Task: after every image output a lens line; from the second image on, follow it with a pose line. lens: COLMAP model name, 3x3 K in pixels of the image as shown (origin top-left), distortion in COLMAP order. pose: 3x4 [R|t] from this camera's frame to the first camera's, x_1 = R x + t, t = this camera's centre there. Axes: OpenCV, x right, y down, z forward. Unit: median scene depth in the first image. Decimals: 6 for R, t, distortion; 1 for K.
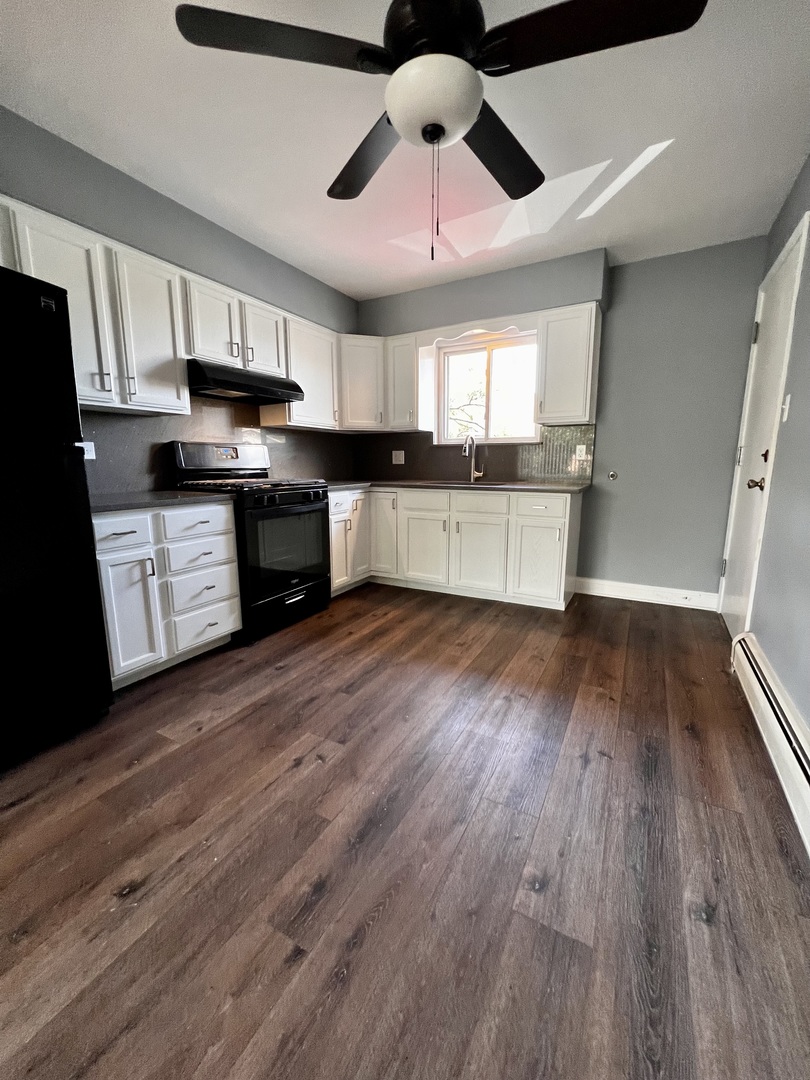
lens RADIAL K [[432.0, 0, 403.9], [0, 432.0, 537.8], [0, 0, 1]] dist [0.001960, -0.000029]
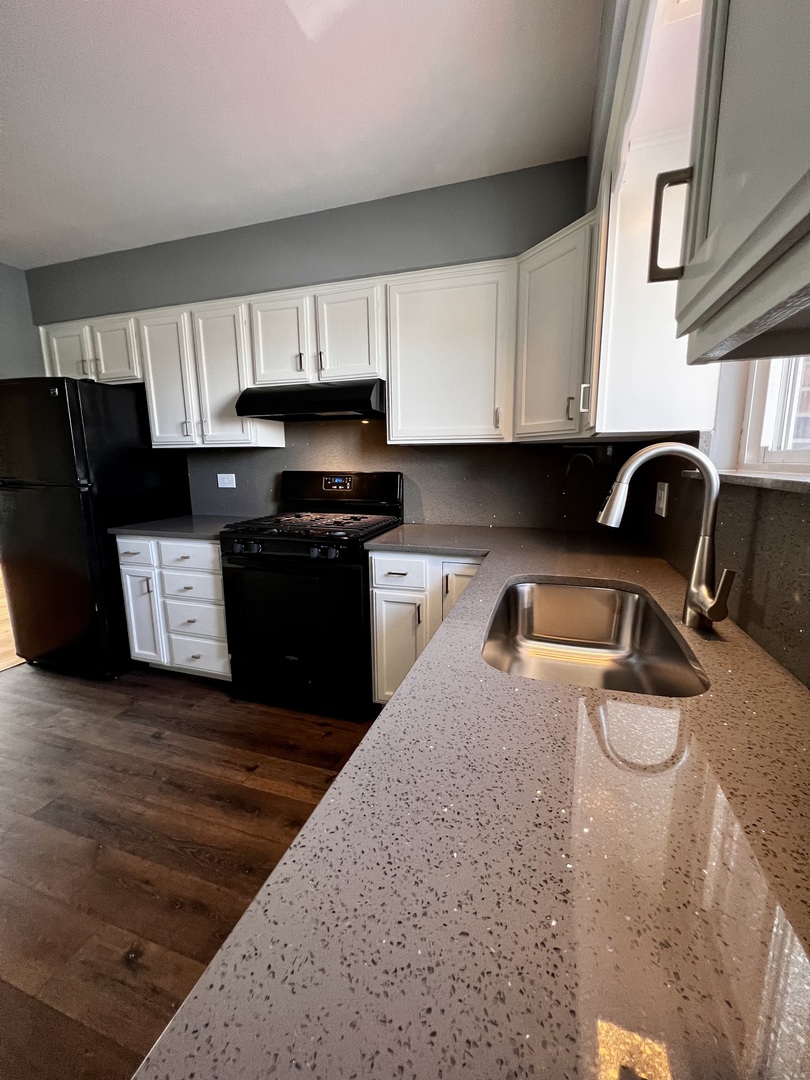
lens RADIAL K [[432.0, 0, 405.9], [0, 432.0, 535.5], [0, 0, 1]] dist [0.001960, -0.000029]
pose [[0.187654, 0.166160, -0.968079, 0.572524], [-0.163896, 0.977067, 0.135933, -0.290443], [0.968465, 0.133156, 0.210584, 1.202356]]
